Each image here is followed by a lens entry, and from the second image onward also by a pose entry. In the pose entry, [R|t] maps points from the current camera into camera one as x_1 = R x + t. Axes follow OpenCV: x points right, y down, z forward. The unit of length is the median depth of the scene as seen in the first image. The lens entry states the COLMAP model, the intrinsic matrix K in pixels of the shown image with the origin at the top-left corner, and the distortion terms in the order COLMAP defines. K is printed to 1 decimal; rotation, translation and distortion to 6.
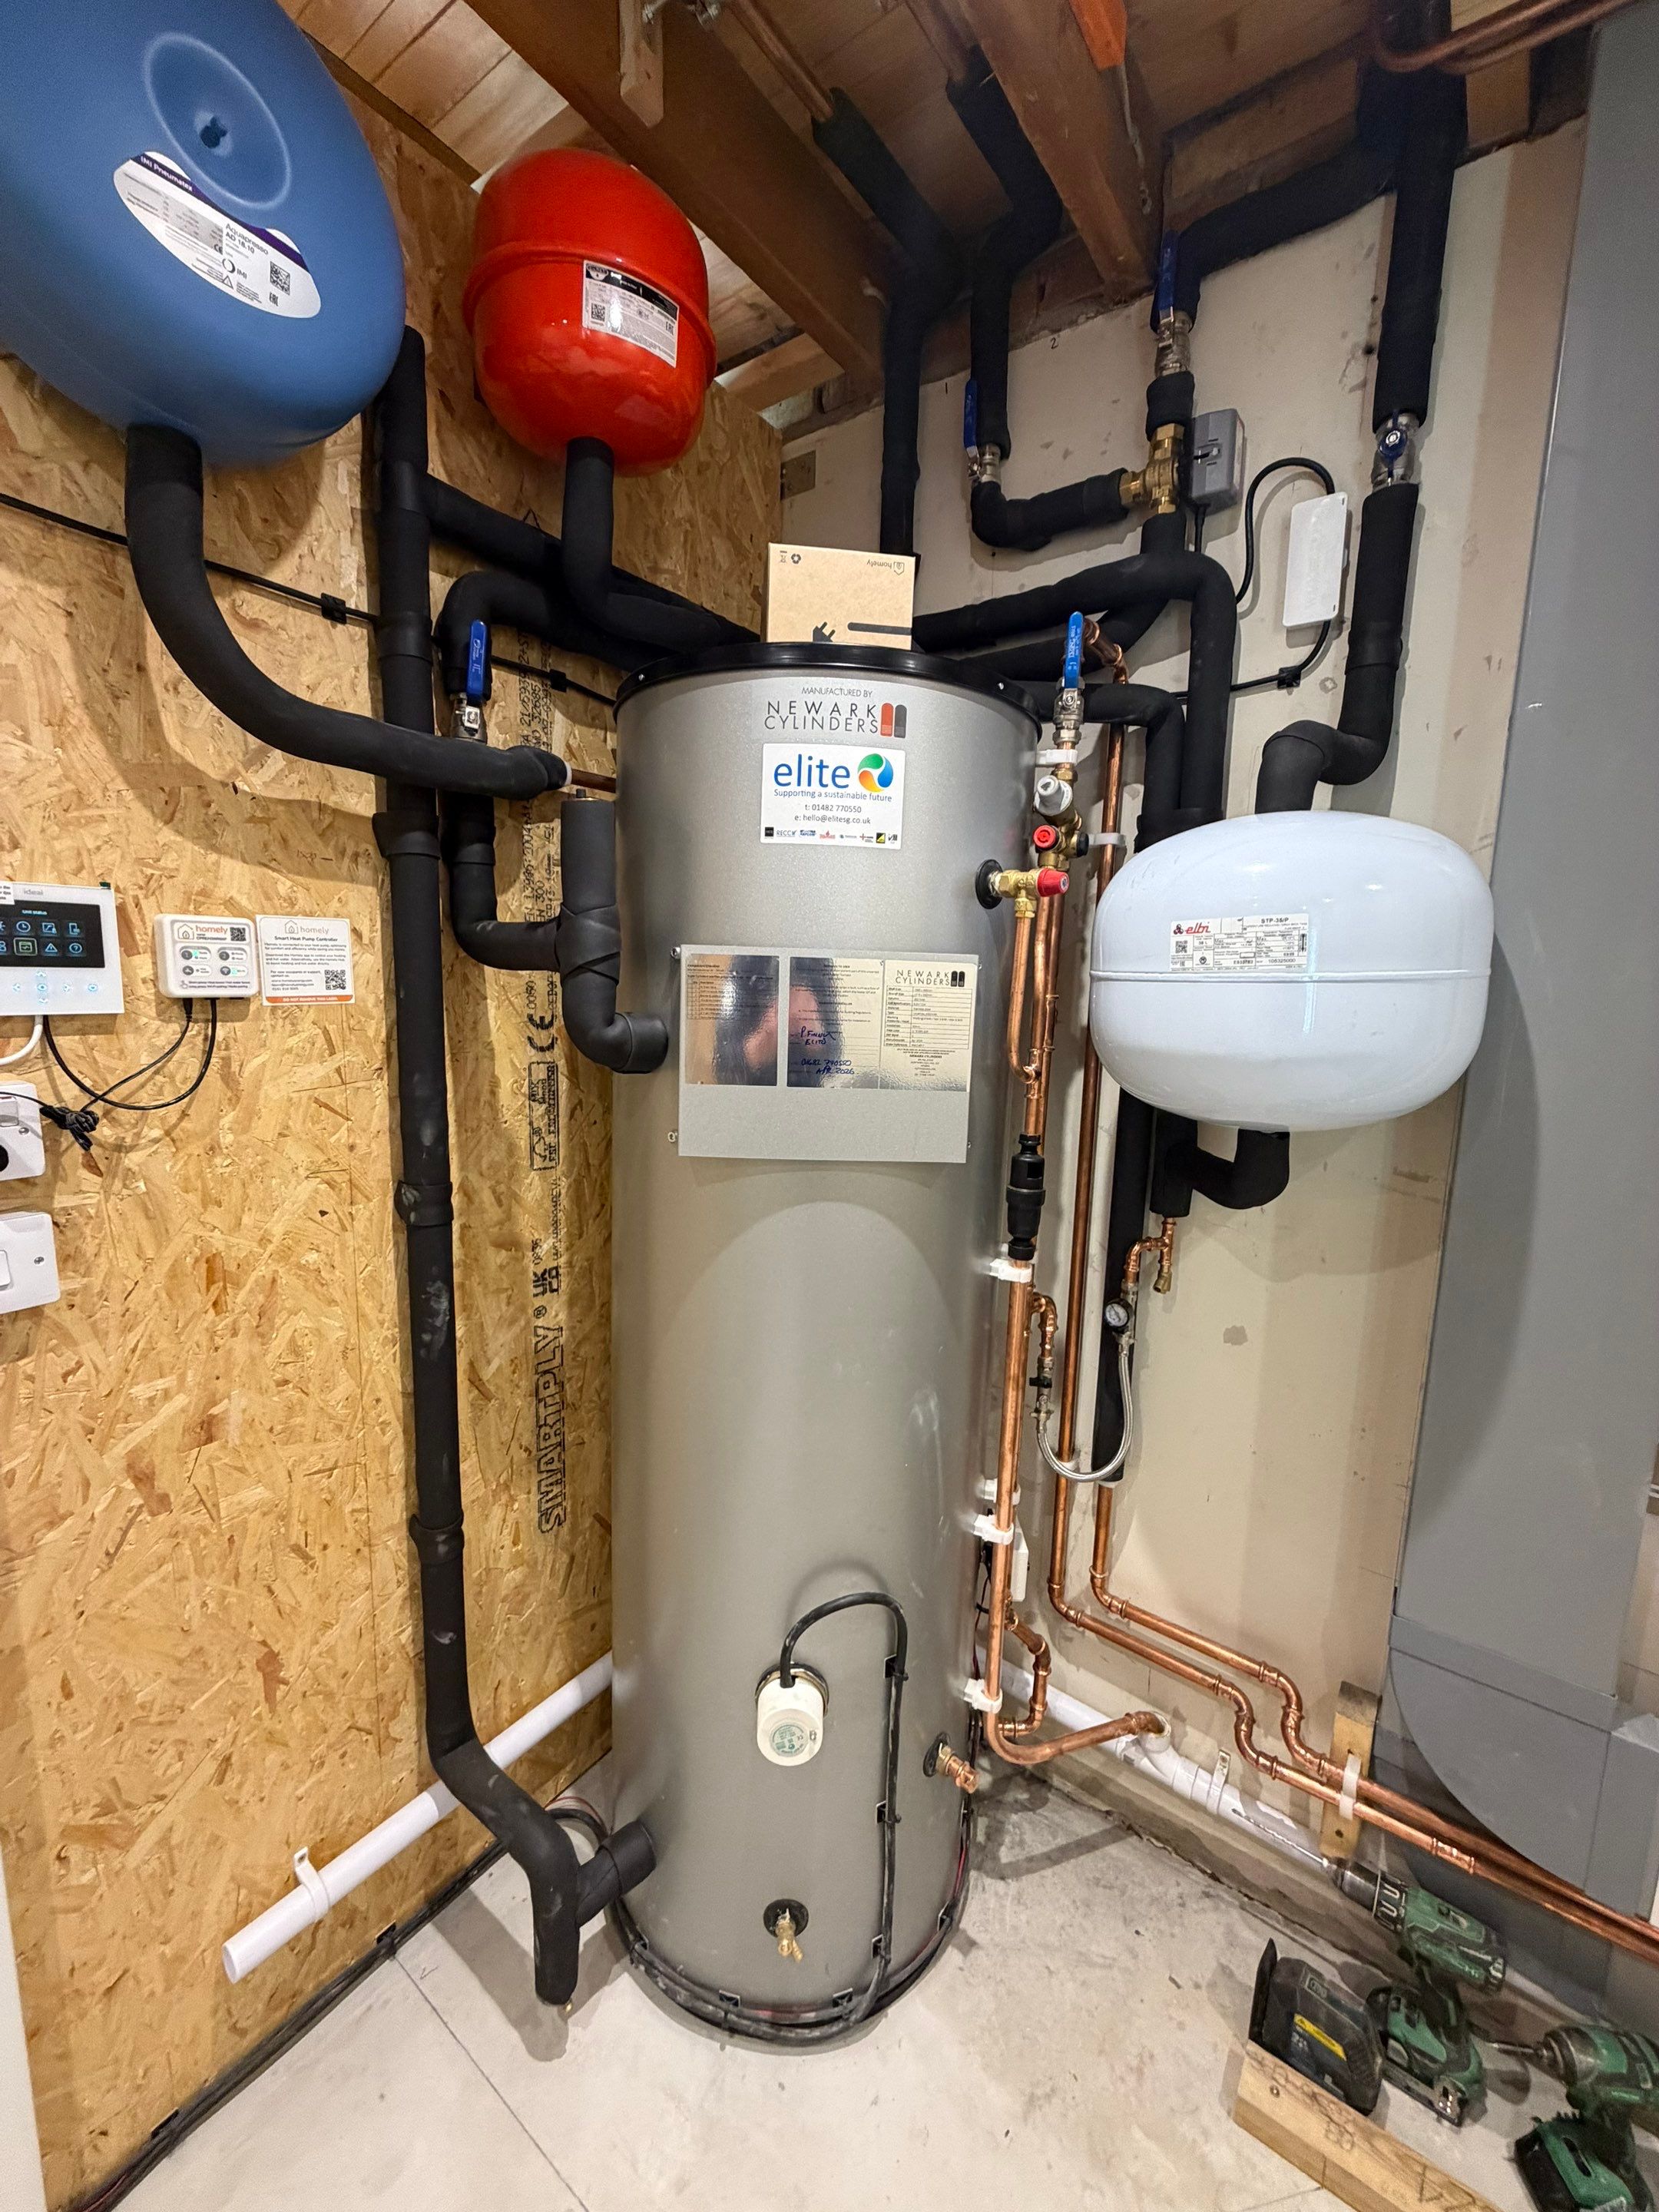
lens RADIAL K [[937.5, 0, 826.6], [0, 937.5, 1139.3], [0, 0, 1]] dist [0.000927, 0.000184]
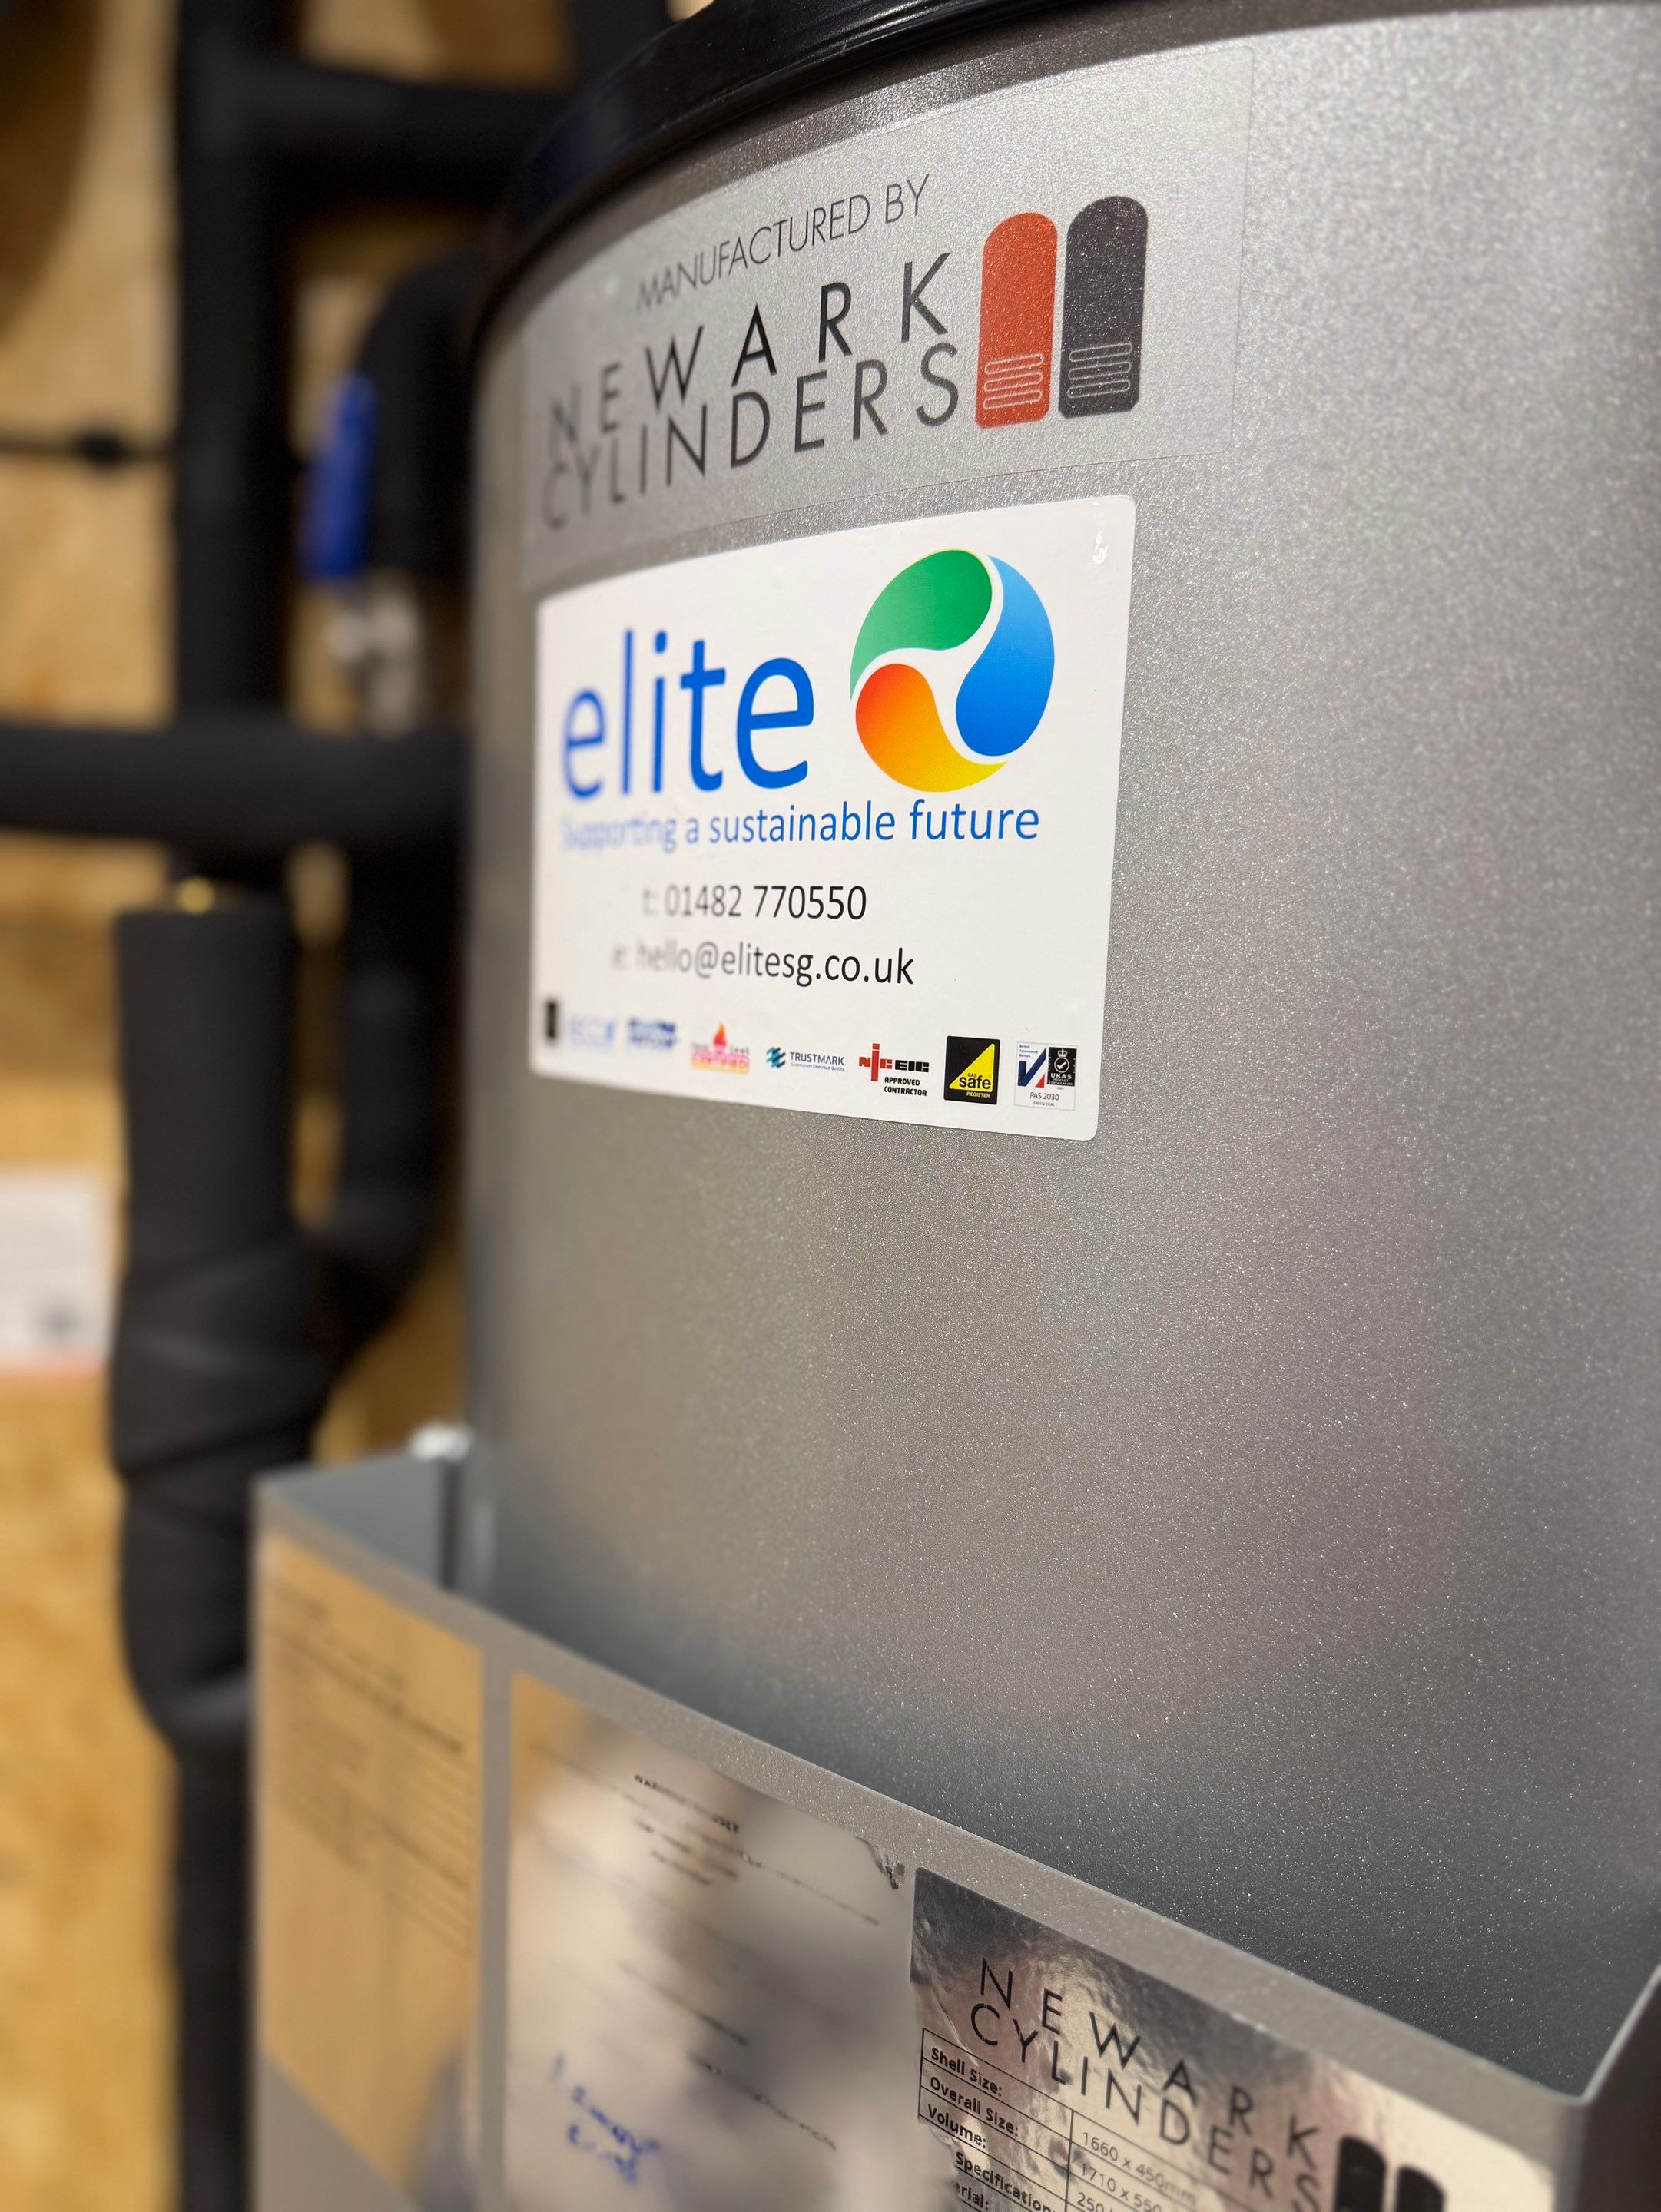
lens RADIAL K [[1606.1, 0, 830.5], [0, 1606.1, 1106.0], [0, 0, 1]] dist [0.118524, -0.232710]
pose [[0.725836, 0.048632, -0.686147, 0.227522], [-0.128430, 0.989538, -0.065723, -0.297313], [0.675773, 0.135825, 0.724488, 0.797508]]
